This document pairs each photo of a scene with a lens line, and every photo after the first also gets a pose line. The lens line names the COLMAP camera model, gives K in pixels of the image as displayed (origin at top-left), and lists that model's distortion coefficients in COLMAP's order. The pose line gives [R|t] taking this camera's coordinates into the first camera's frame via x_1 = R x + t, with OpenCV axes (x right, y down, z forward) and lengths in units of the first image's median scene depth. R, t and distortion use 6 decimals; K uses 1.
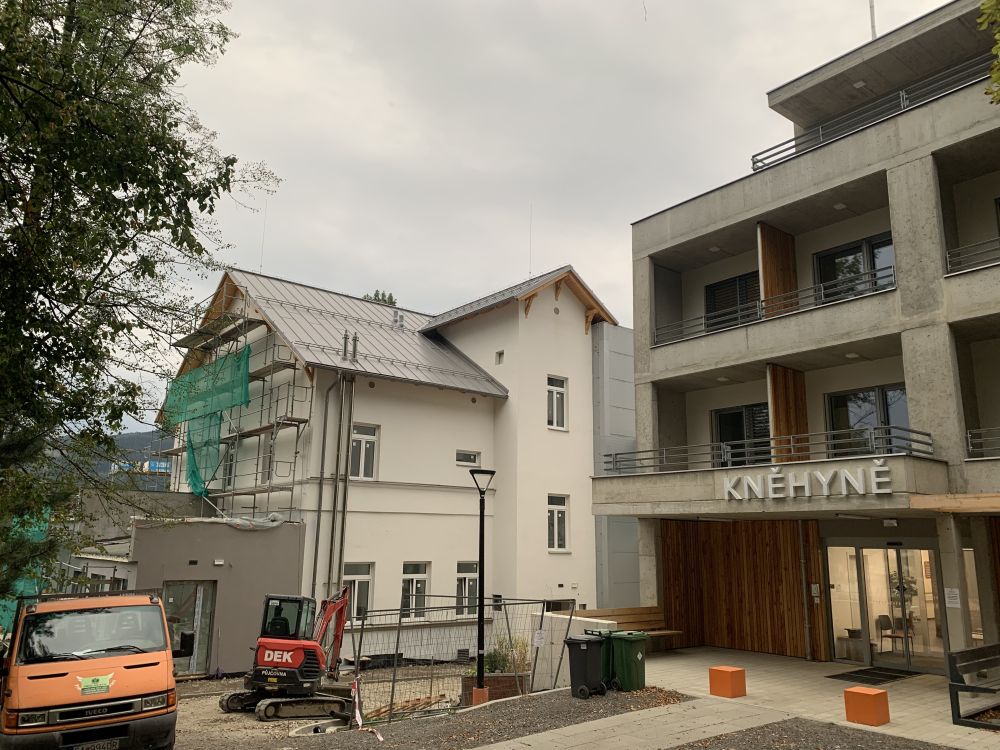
lens RADIAL K [[764.8, 0, 500.0], [0, 764.8, 375.0], [0, 0, 1]] dist [0.140793, -0.214004]
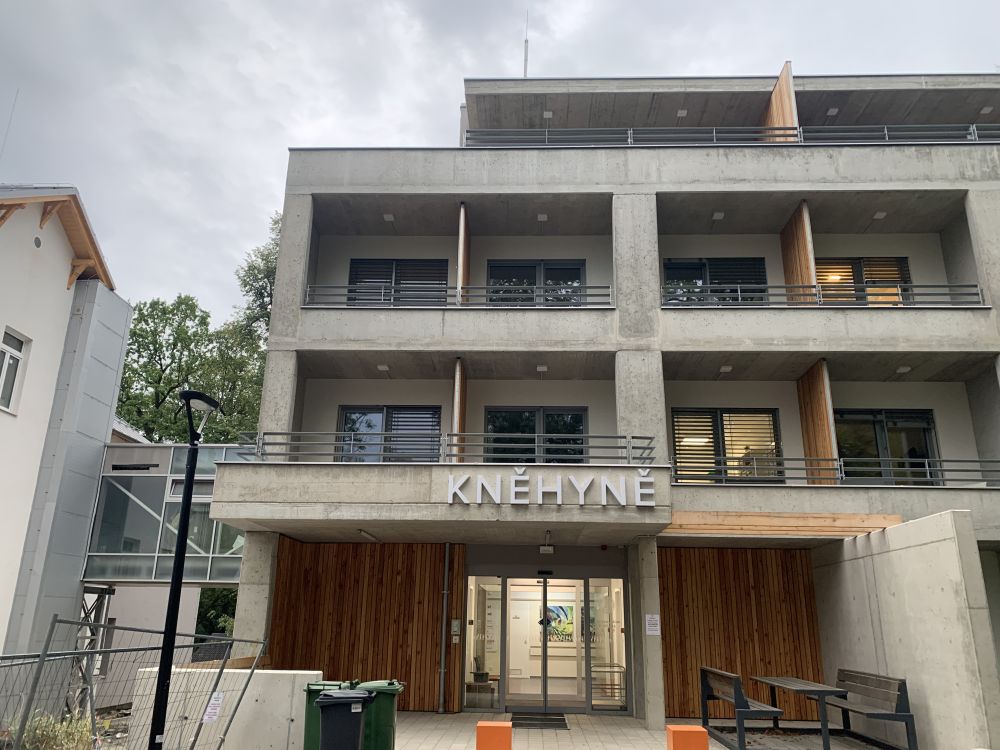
lens RADIAL K [[764.8, 0, 500.0], [0, 764.8, 375.0], [0, 0, 1]] dist [0.140793, -0.214004]
pose [[0.658522, 0.236830, 0.714326, -0.259821], [-0.173472, 0.971400, -0.162141, 0.152405], [-0.732296, -0.017143, 0.680771, 0.437834]]
